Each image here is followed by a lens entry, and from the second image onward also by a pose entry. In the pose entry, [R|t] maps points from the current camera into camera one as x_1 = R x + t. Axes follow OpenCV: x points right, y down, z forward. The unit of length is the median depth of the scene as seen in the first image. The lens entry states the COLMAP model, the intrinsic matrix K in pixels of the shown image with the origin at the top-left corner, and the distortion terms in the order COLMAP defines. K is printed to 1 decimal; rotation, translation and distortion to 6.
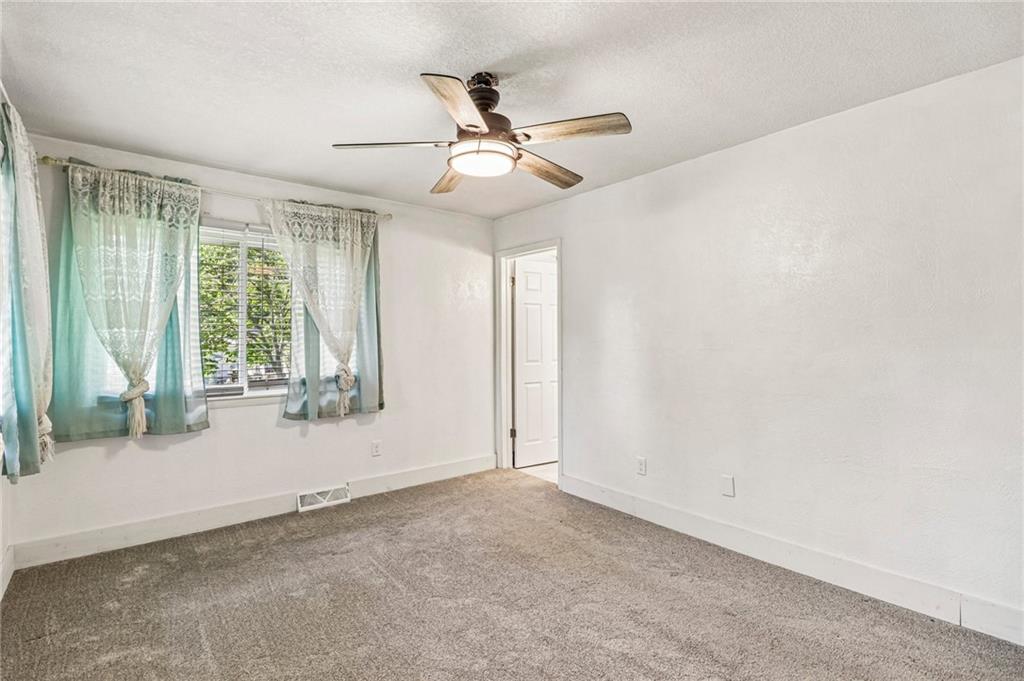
lens RADIAL K [[489.7, 0, 504.9], [0, 489.7, 337.1], [0, 0, 1]] dist [0.007560, -0.002657]
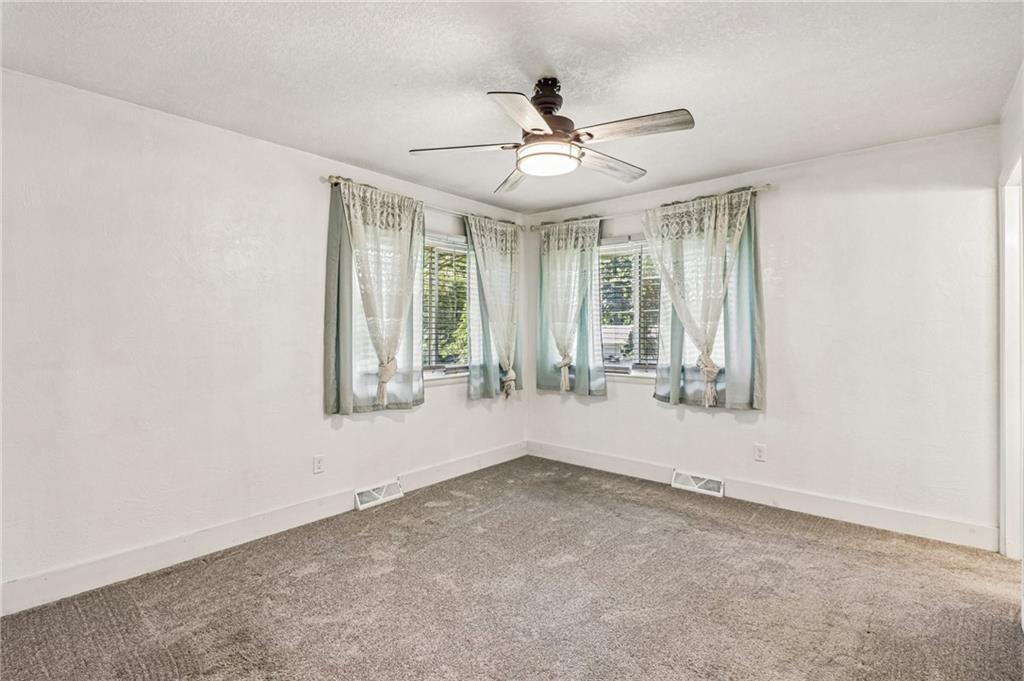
lens RADIAL K [[489.7, 0, 503.3], [0, 489.7, 336.6], [0, 0, 1]] dist [0.007560, -0.002657]
pose [[0.190168, 0.017531, -0.981595, 0.600312], [0.000857, 0.999837, 0.018023, -0.000040], [0.981751, -0.004269, 0.190122, 0.431334]]
